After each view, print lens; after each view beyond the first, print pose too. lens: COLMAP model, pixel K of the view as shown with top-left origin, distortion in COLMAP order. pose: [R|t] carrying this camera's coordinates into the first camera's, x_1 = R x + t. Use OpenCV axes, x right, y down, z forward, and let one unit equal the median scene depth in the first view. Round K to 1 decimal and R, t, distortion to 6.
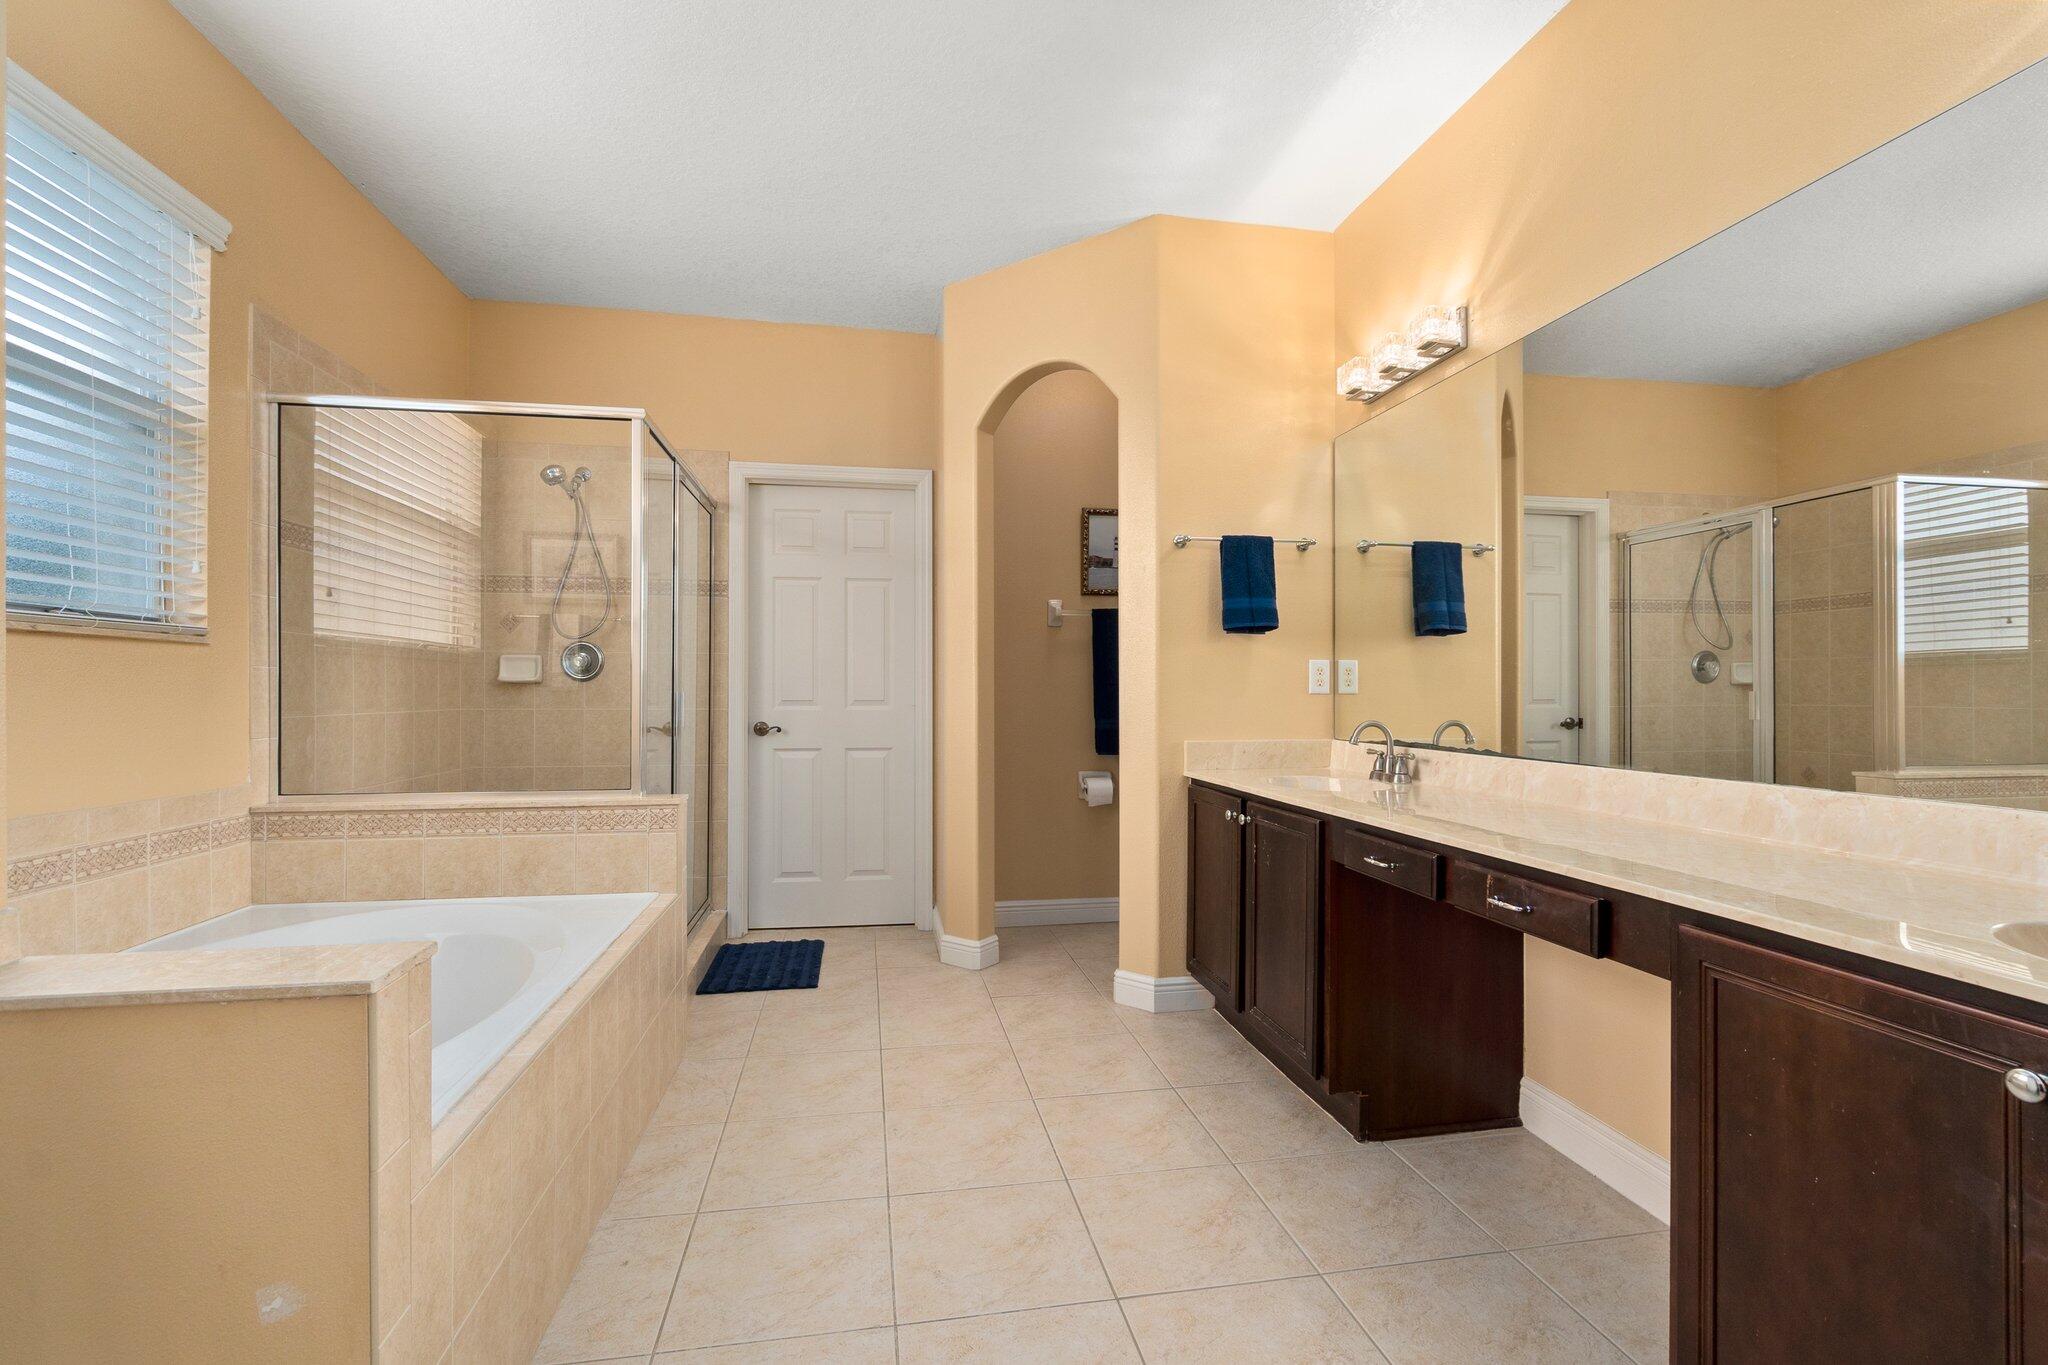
lens RADIAL K [[879.8, 0, 1025.2], [0, 879.8, 683.0], [0, 0, 1]] dist [0.001894, 0.000574]
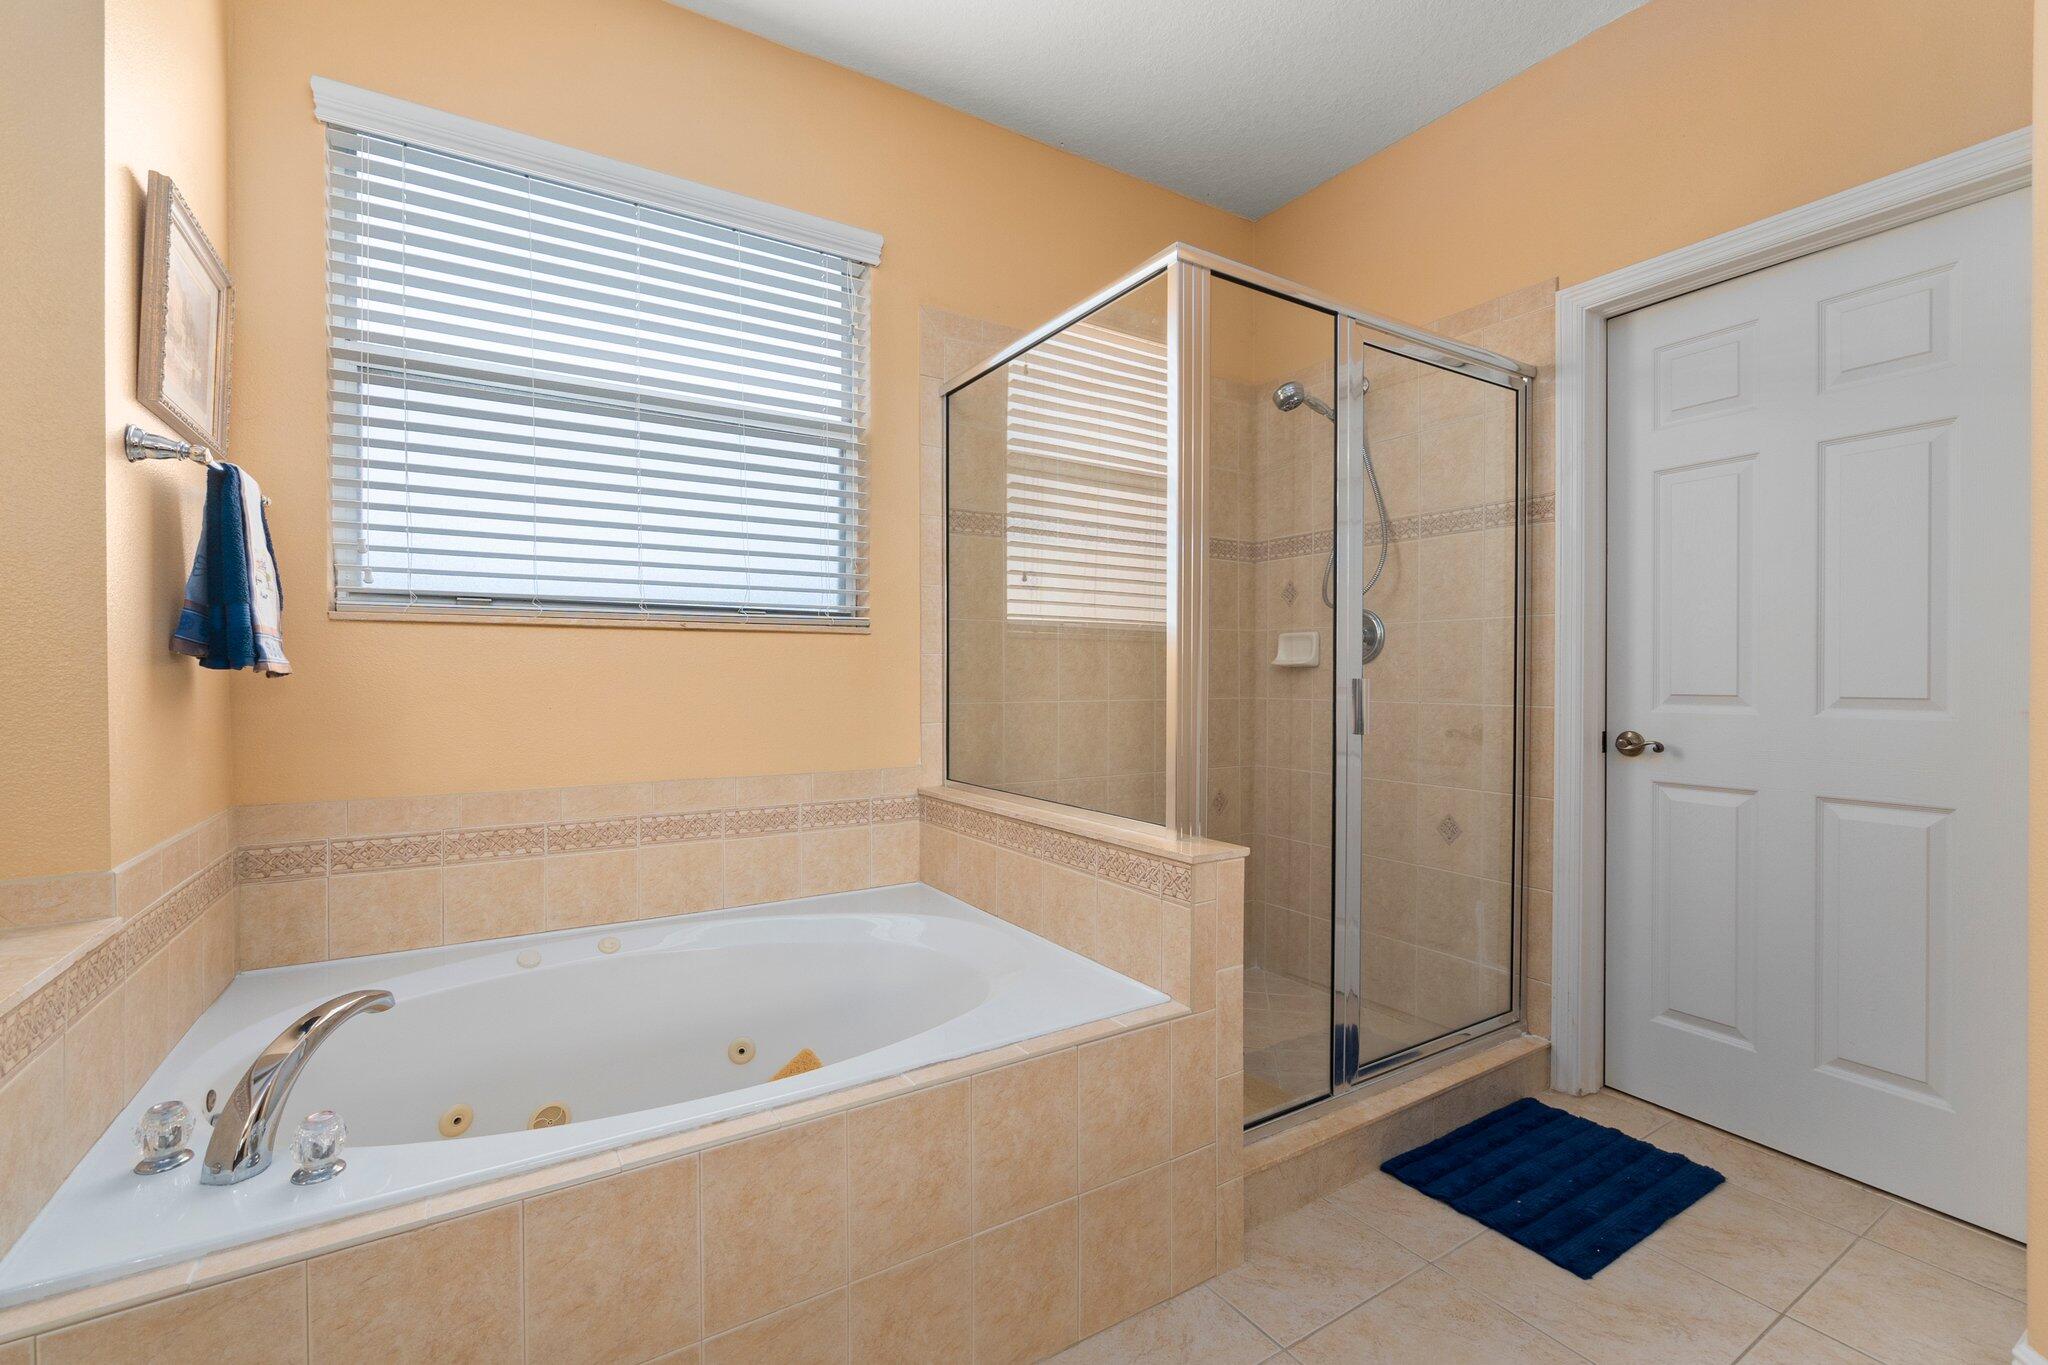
lens RADIAL K [[879.8, 0, 1025.2], [0, 879.8, 683.0], [0, 0, 1]] dist [0.001894, 0.000574]
pose [[0.376538, 0.004795, -0.926389, 0.088711], [0.008279, 0.999929, 0.008541, 0.004897], [0.926364, -0.010886, 0.376471, 0.469098]]
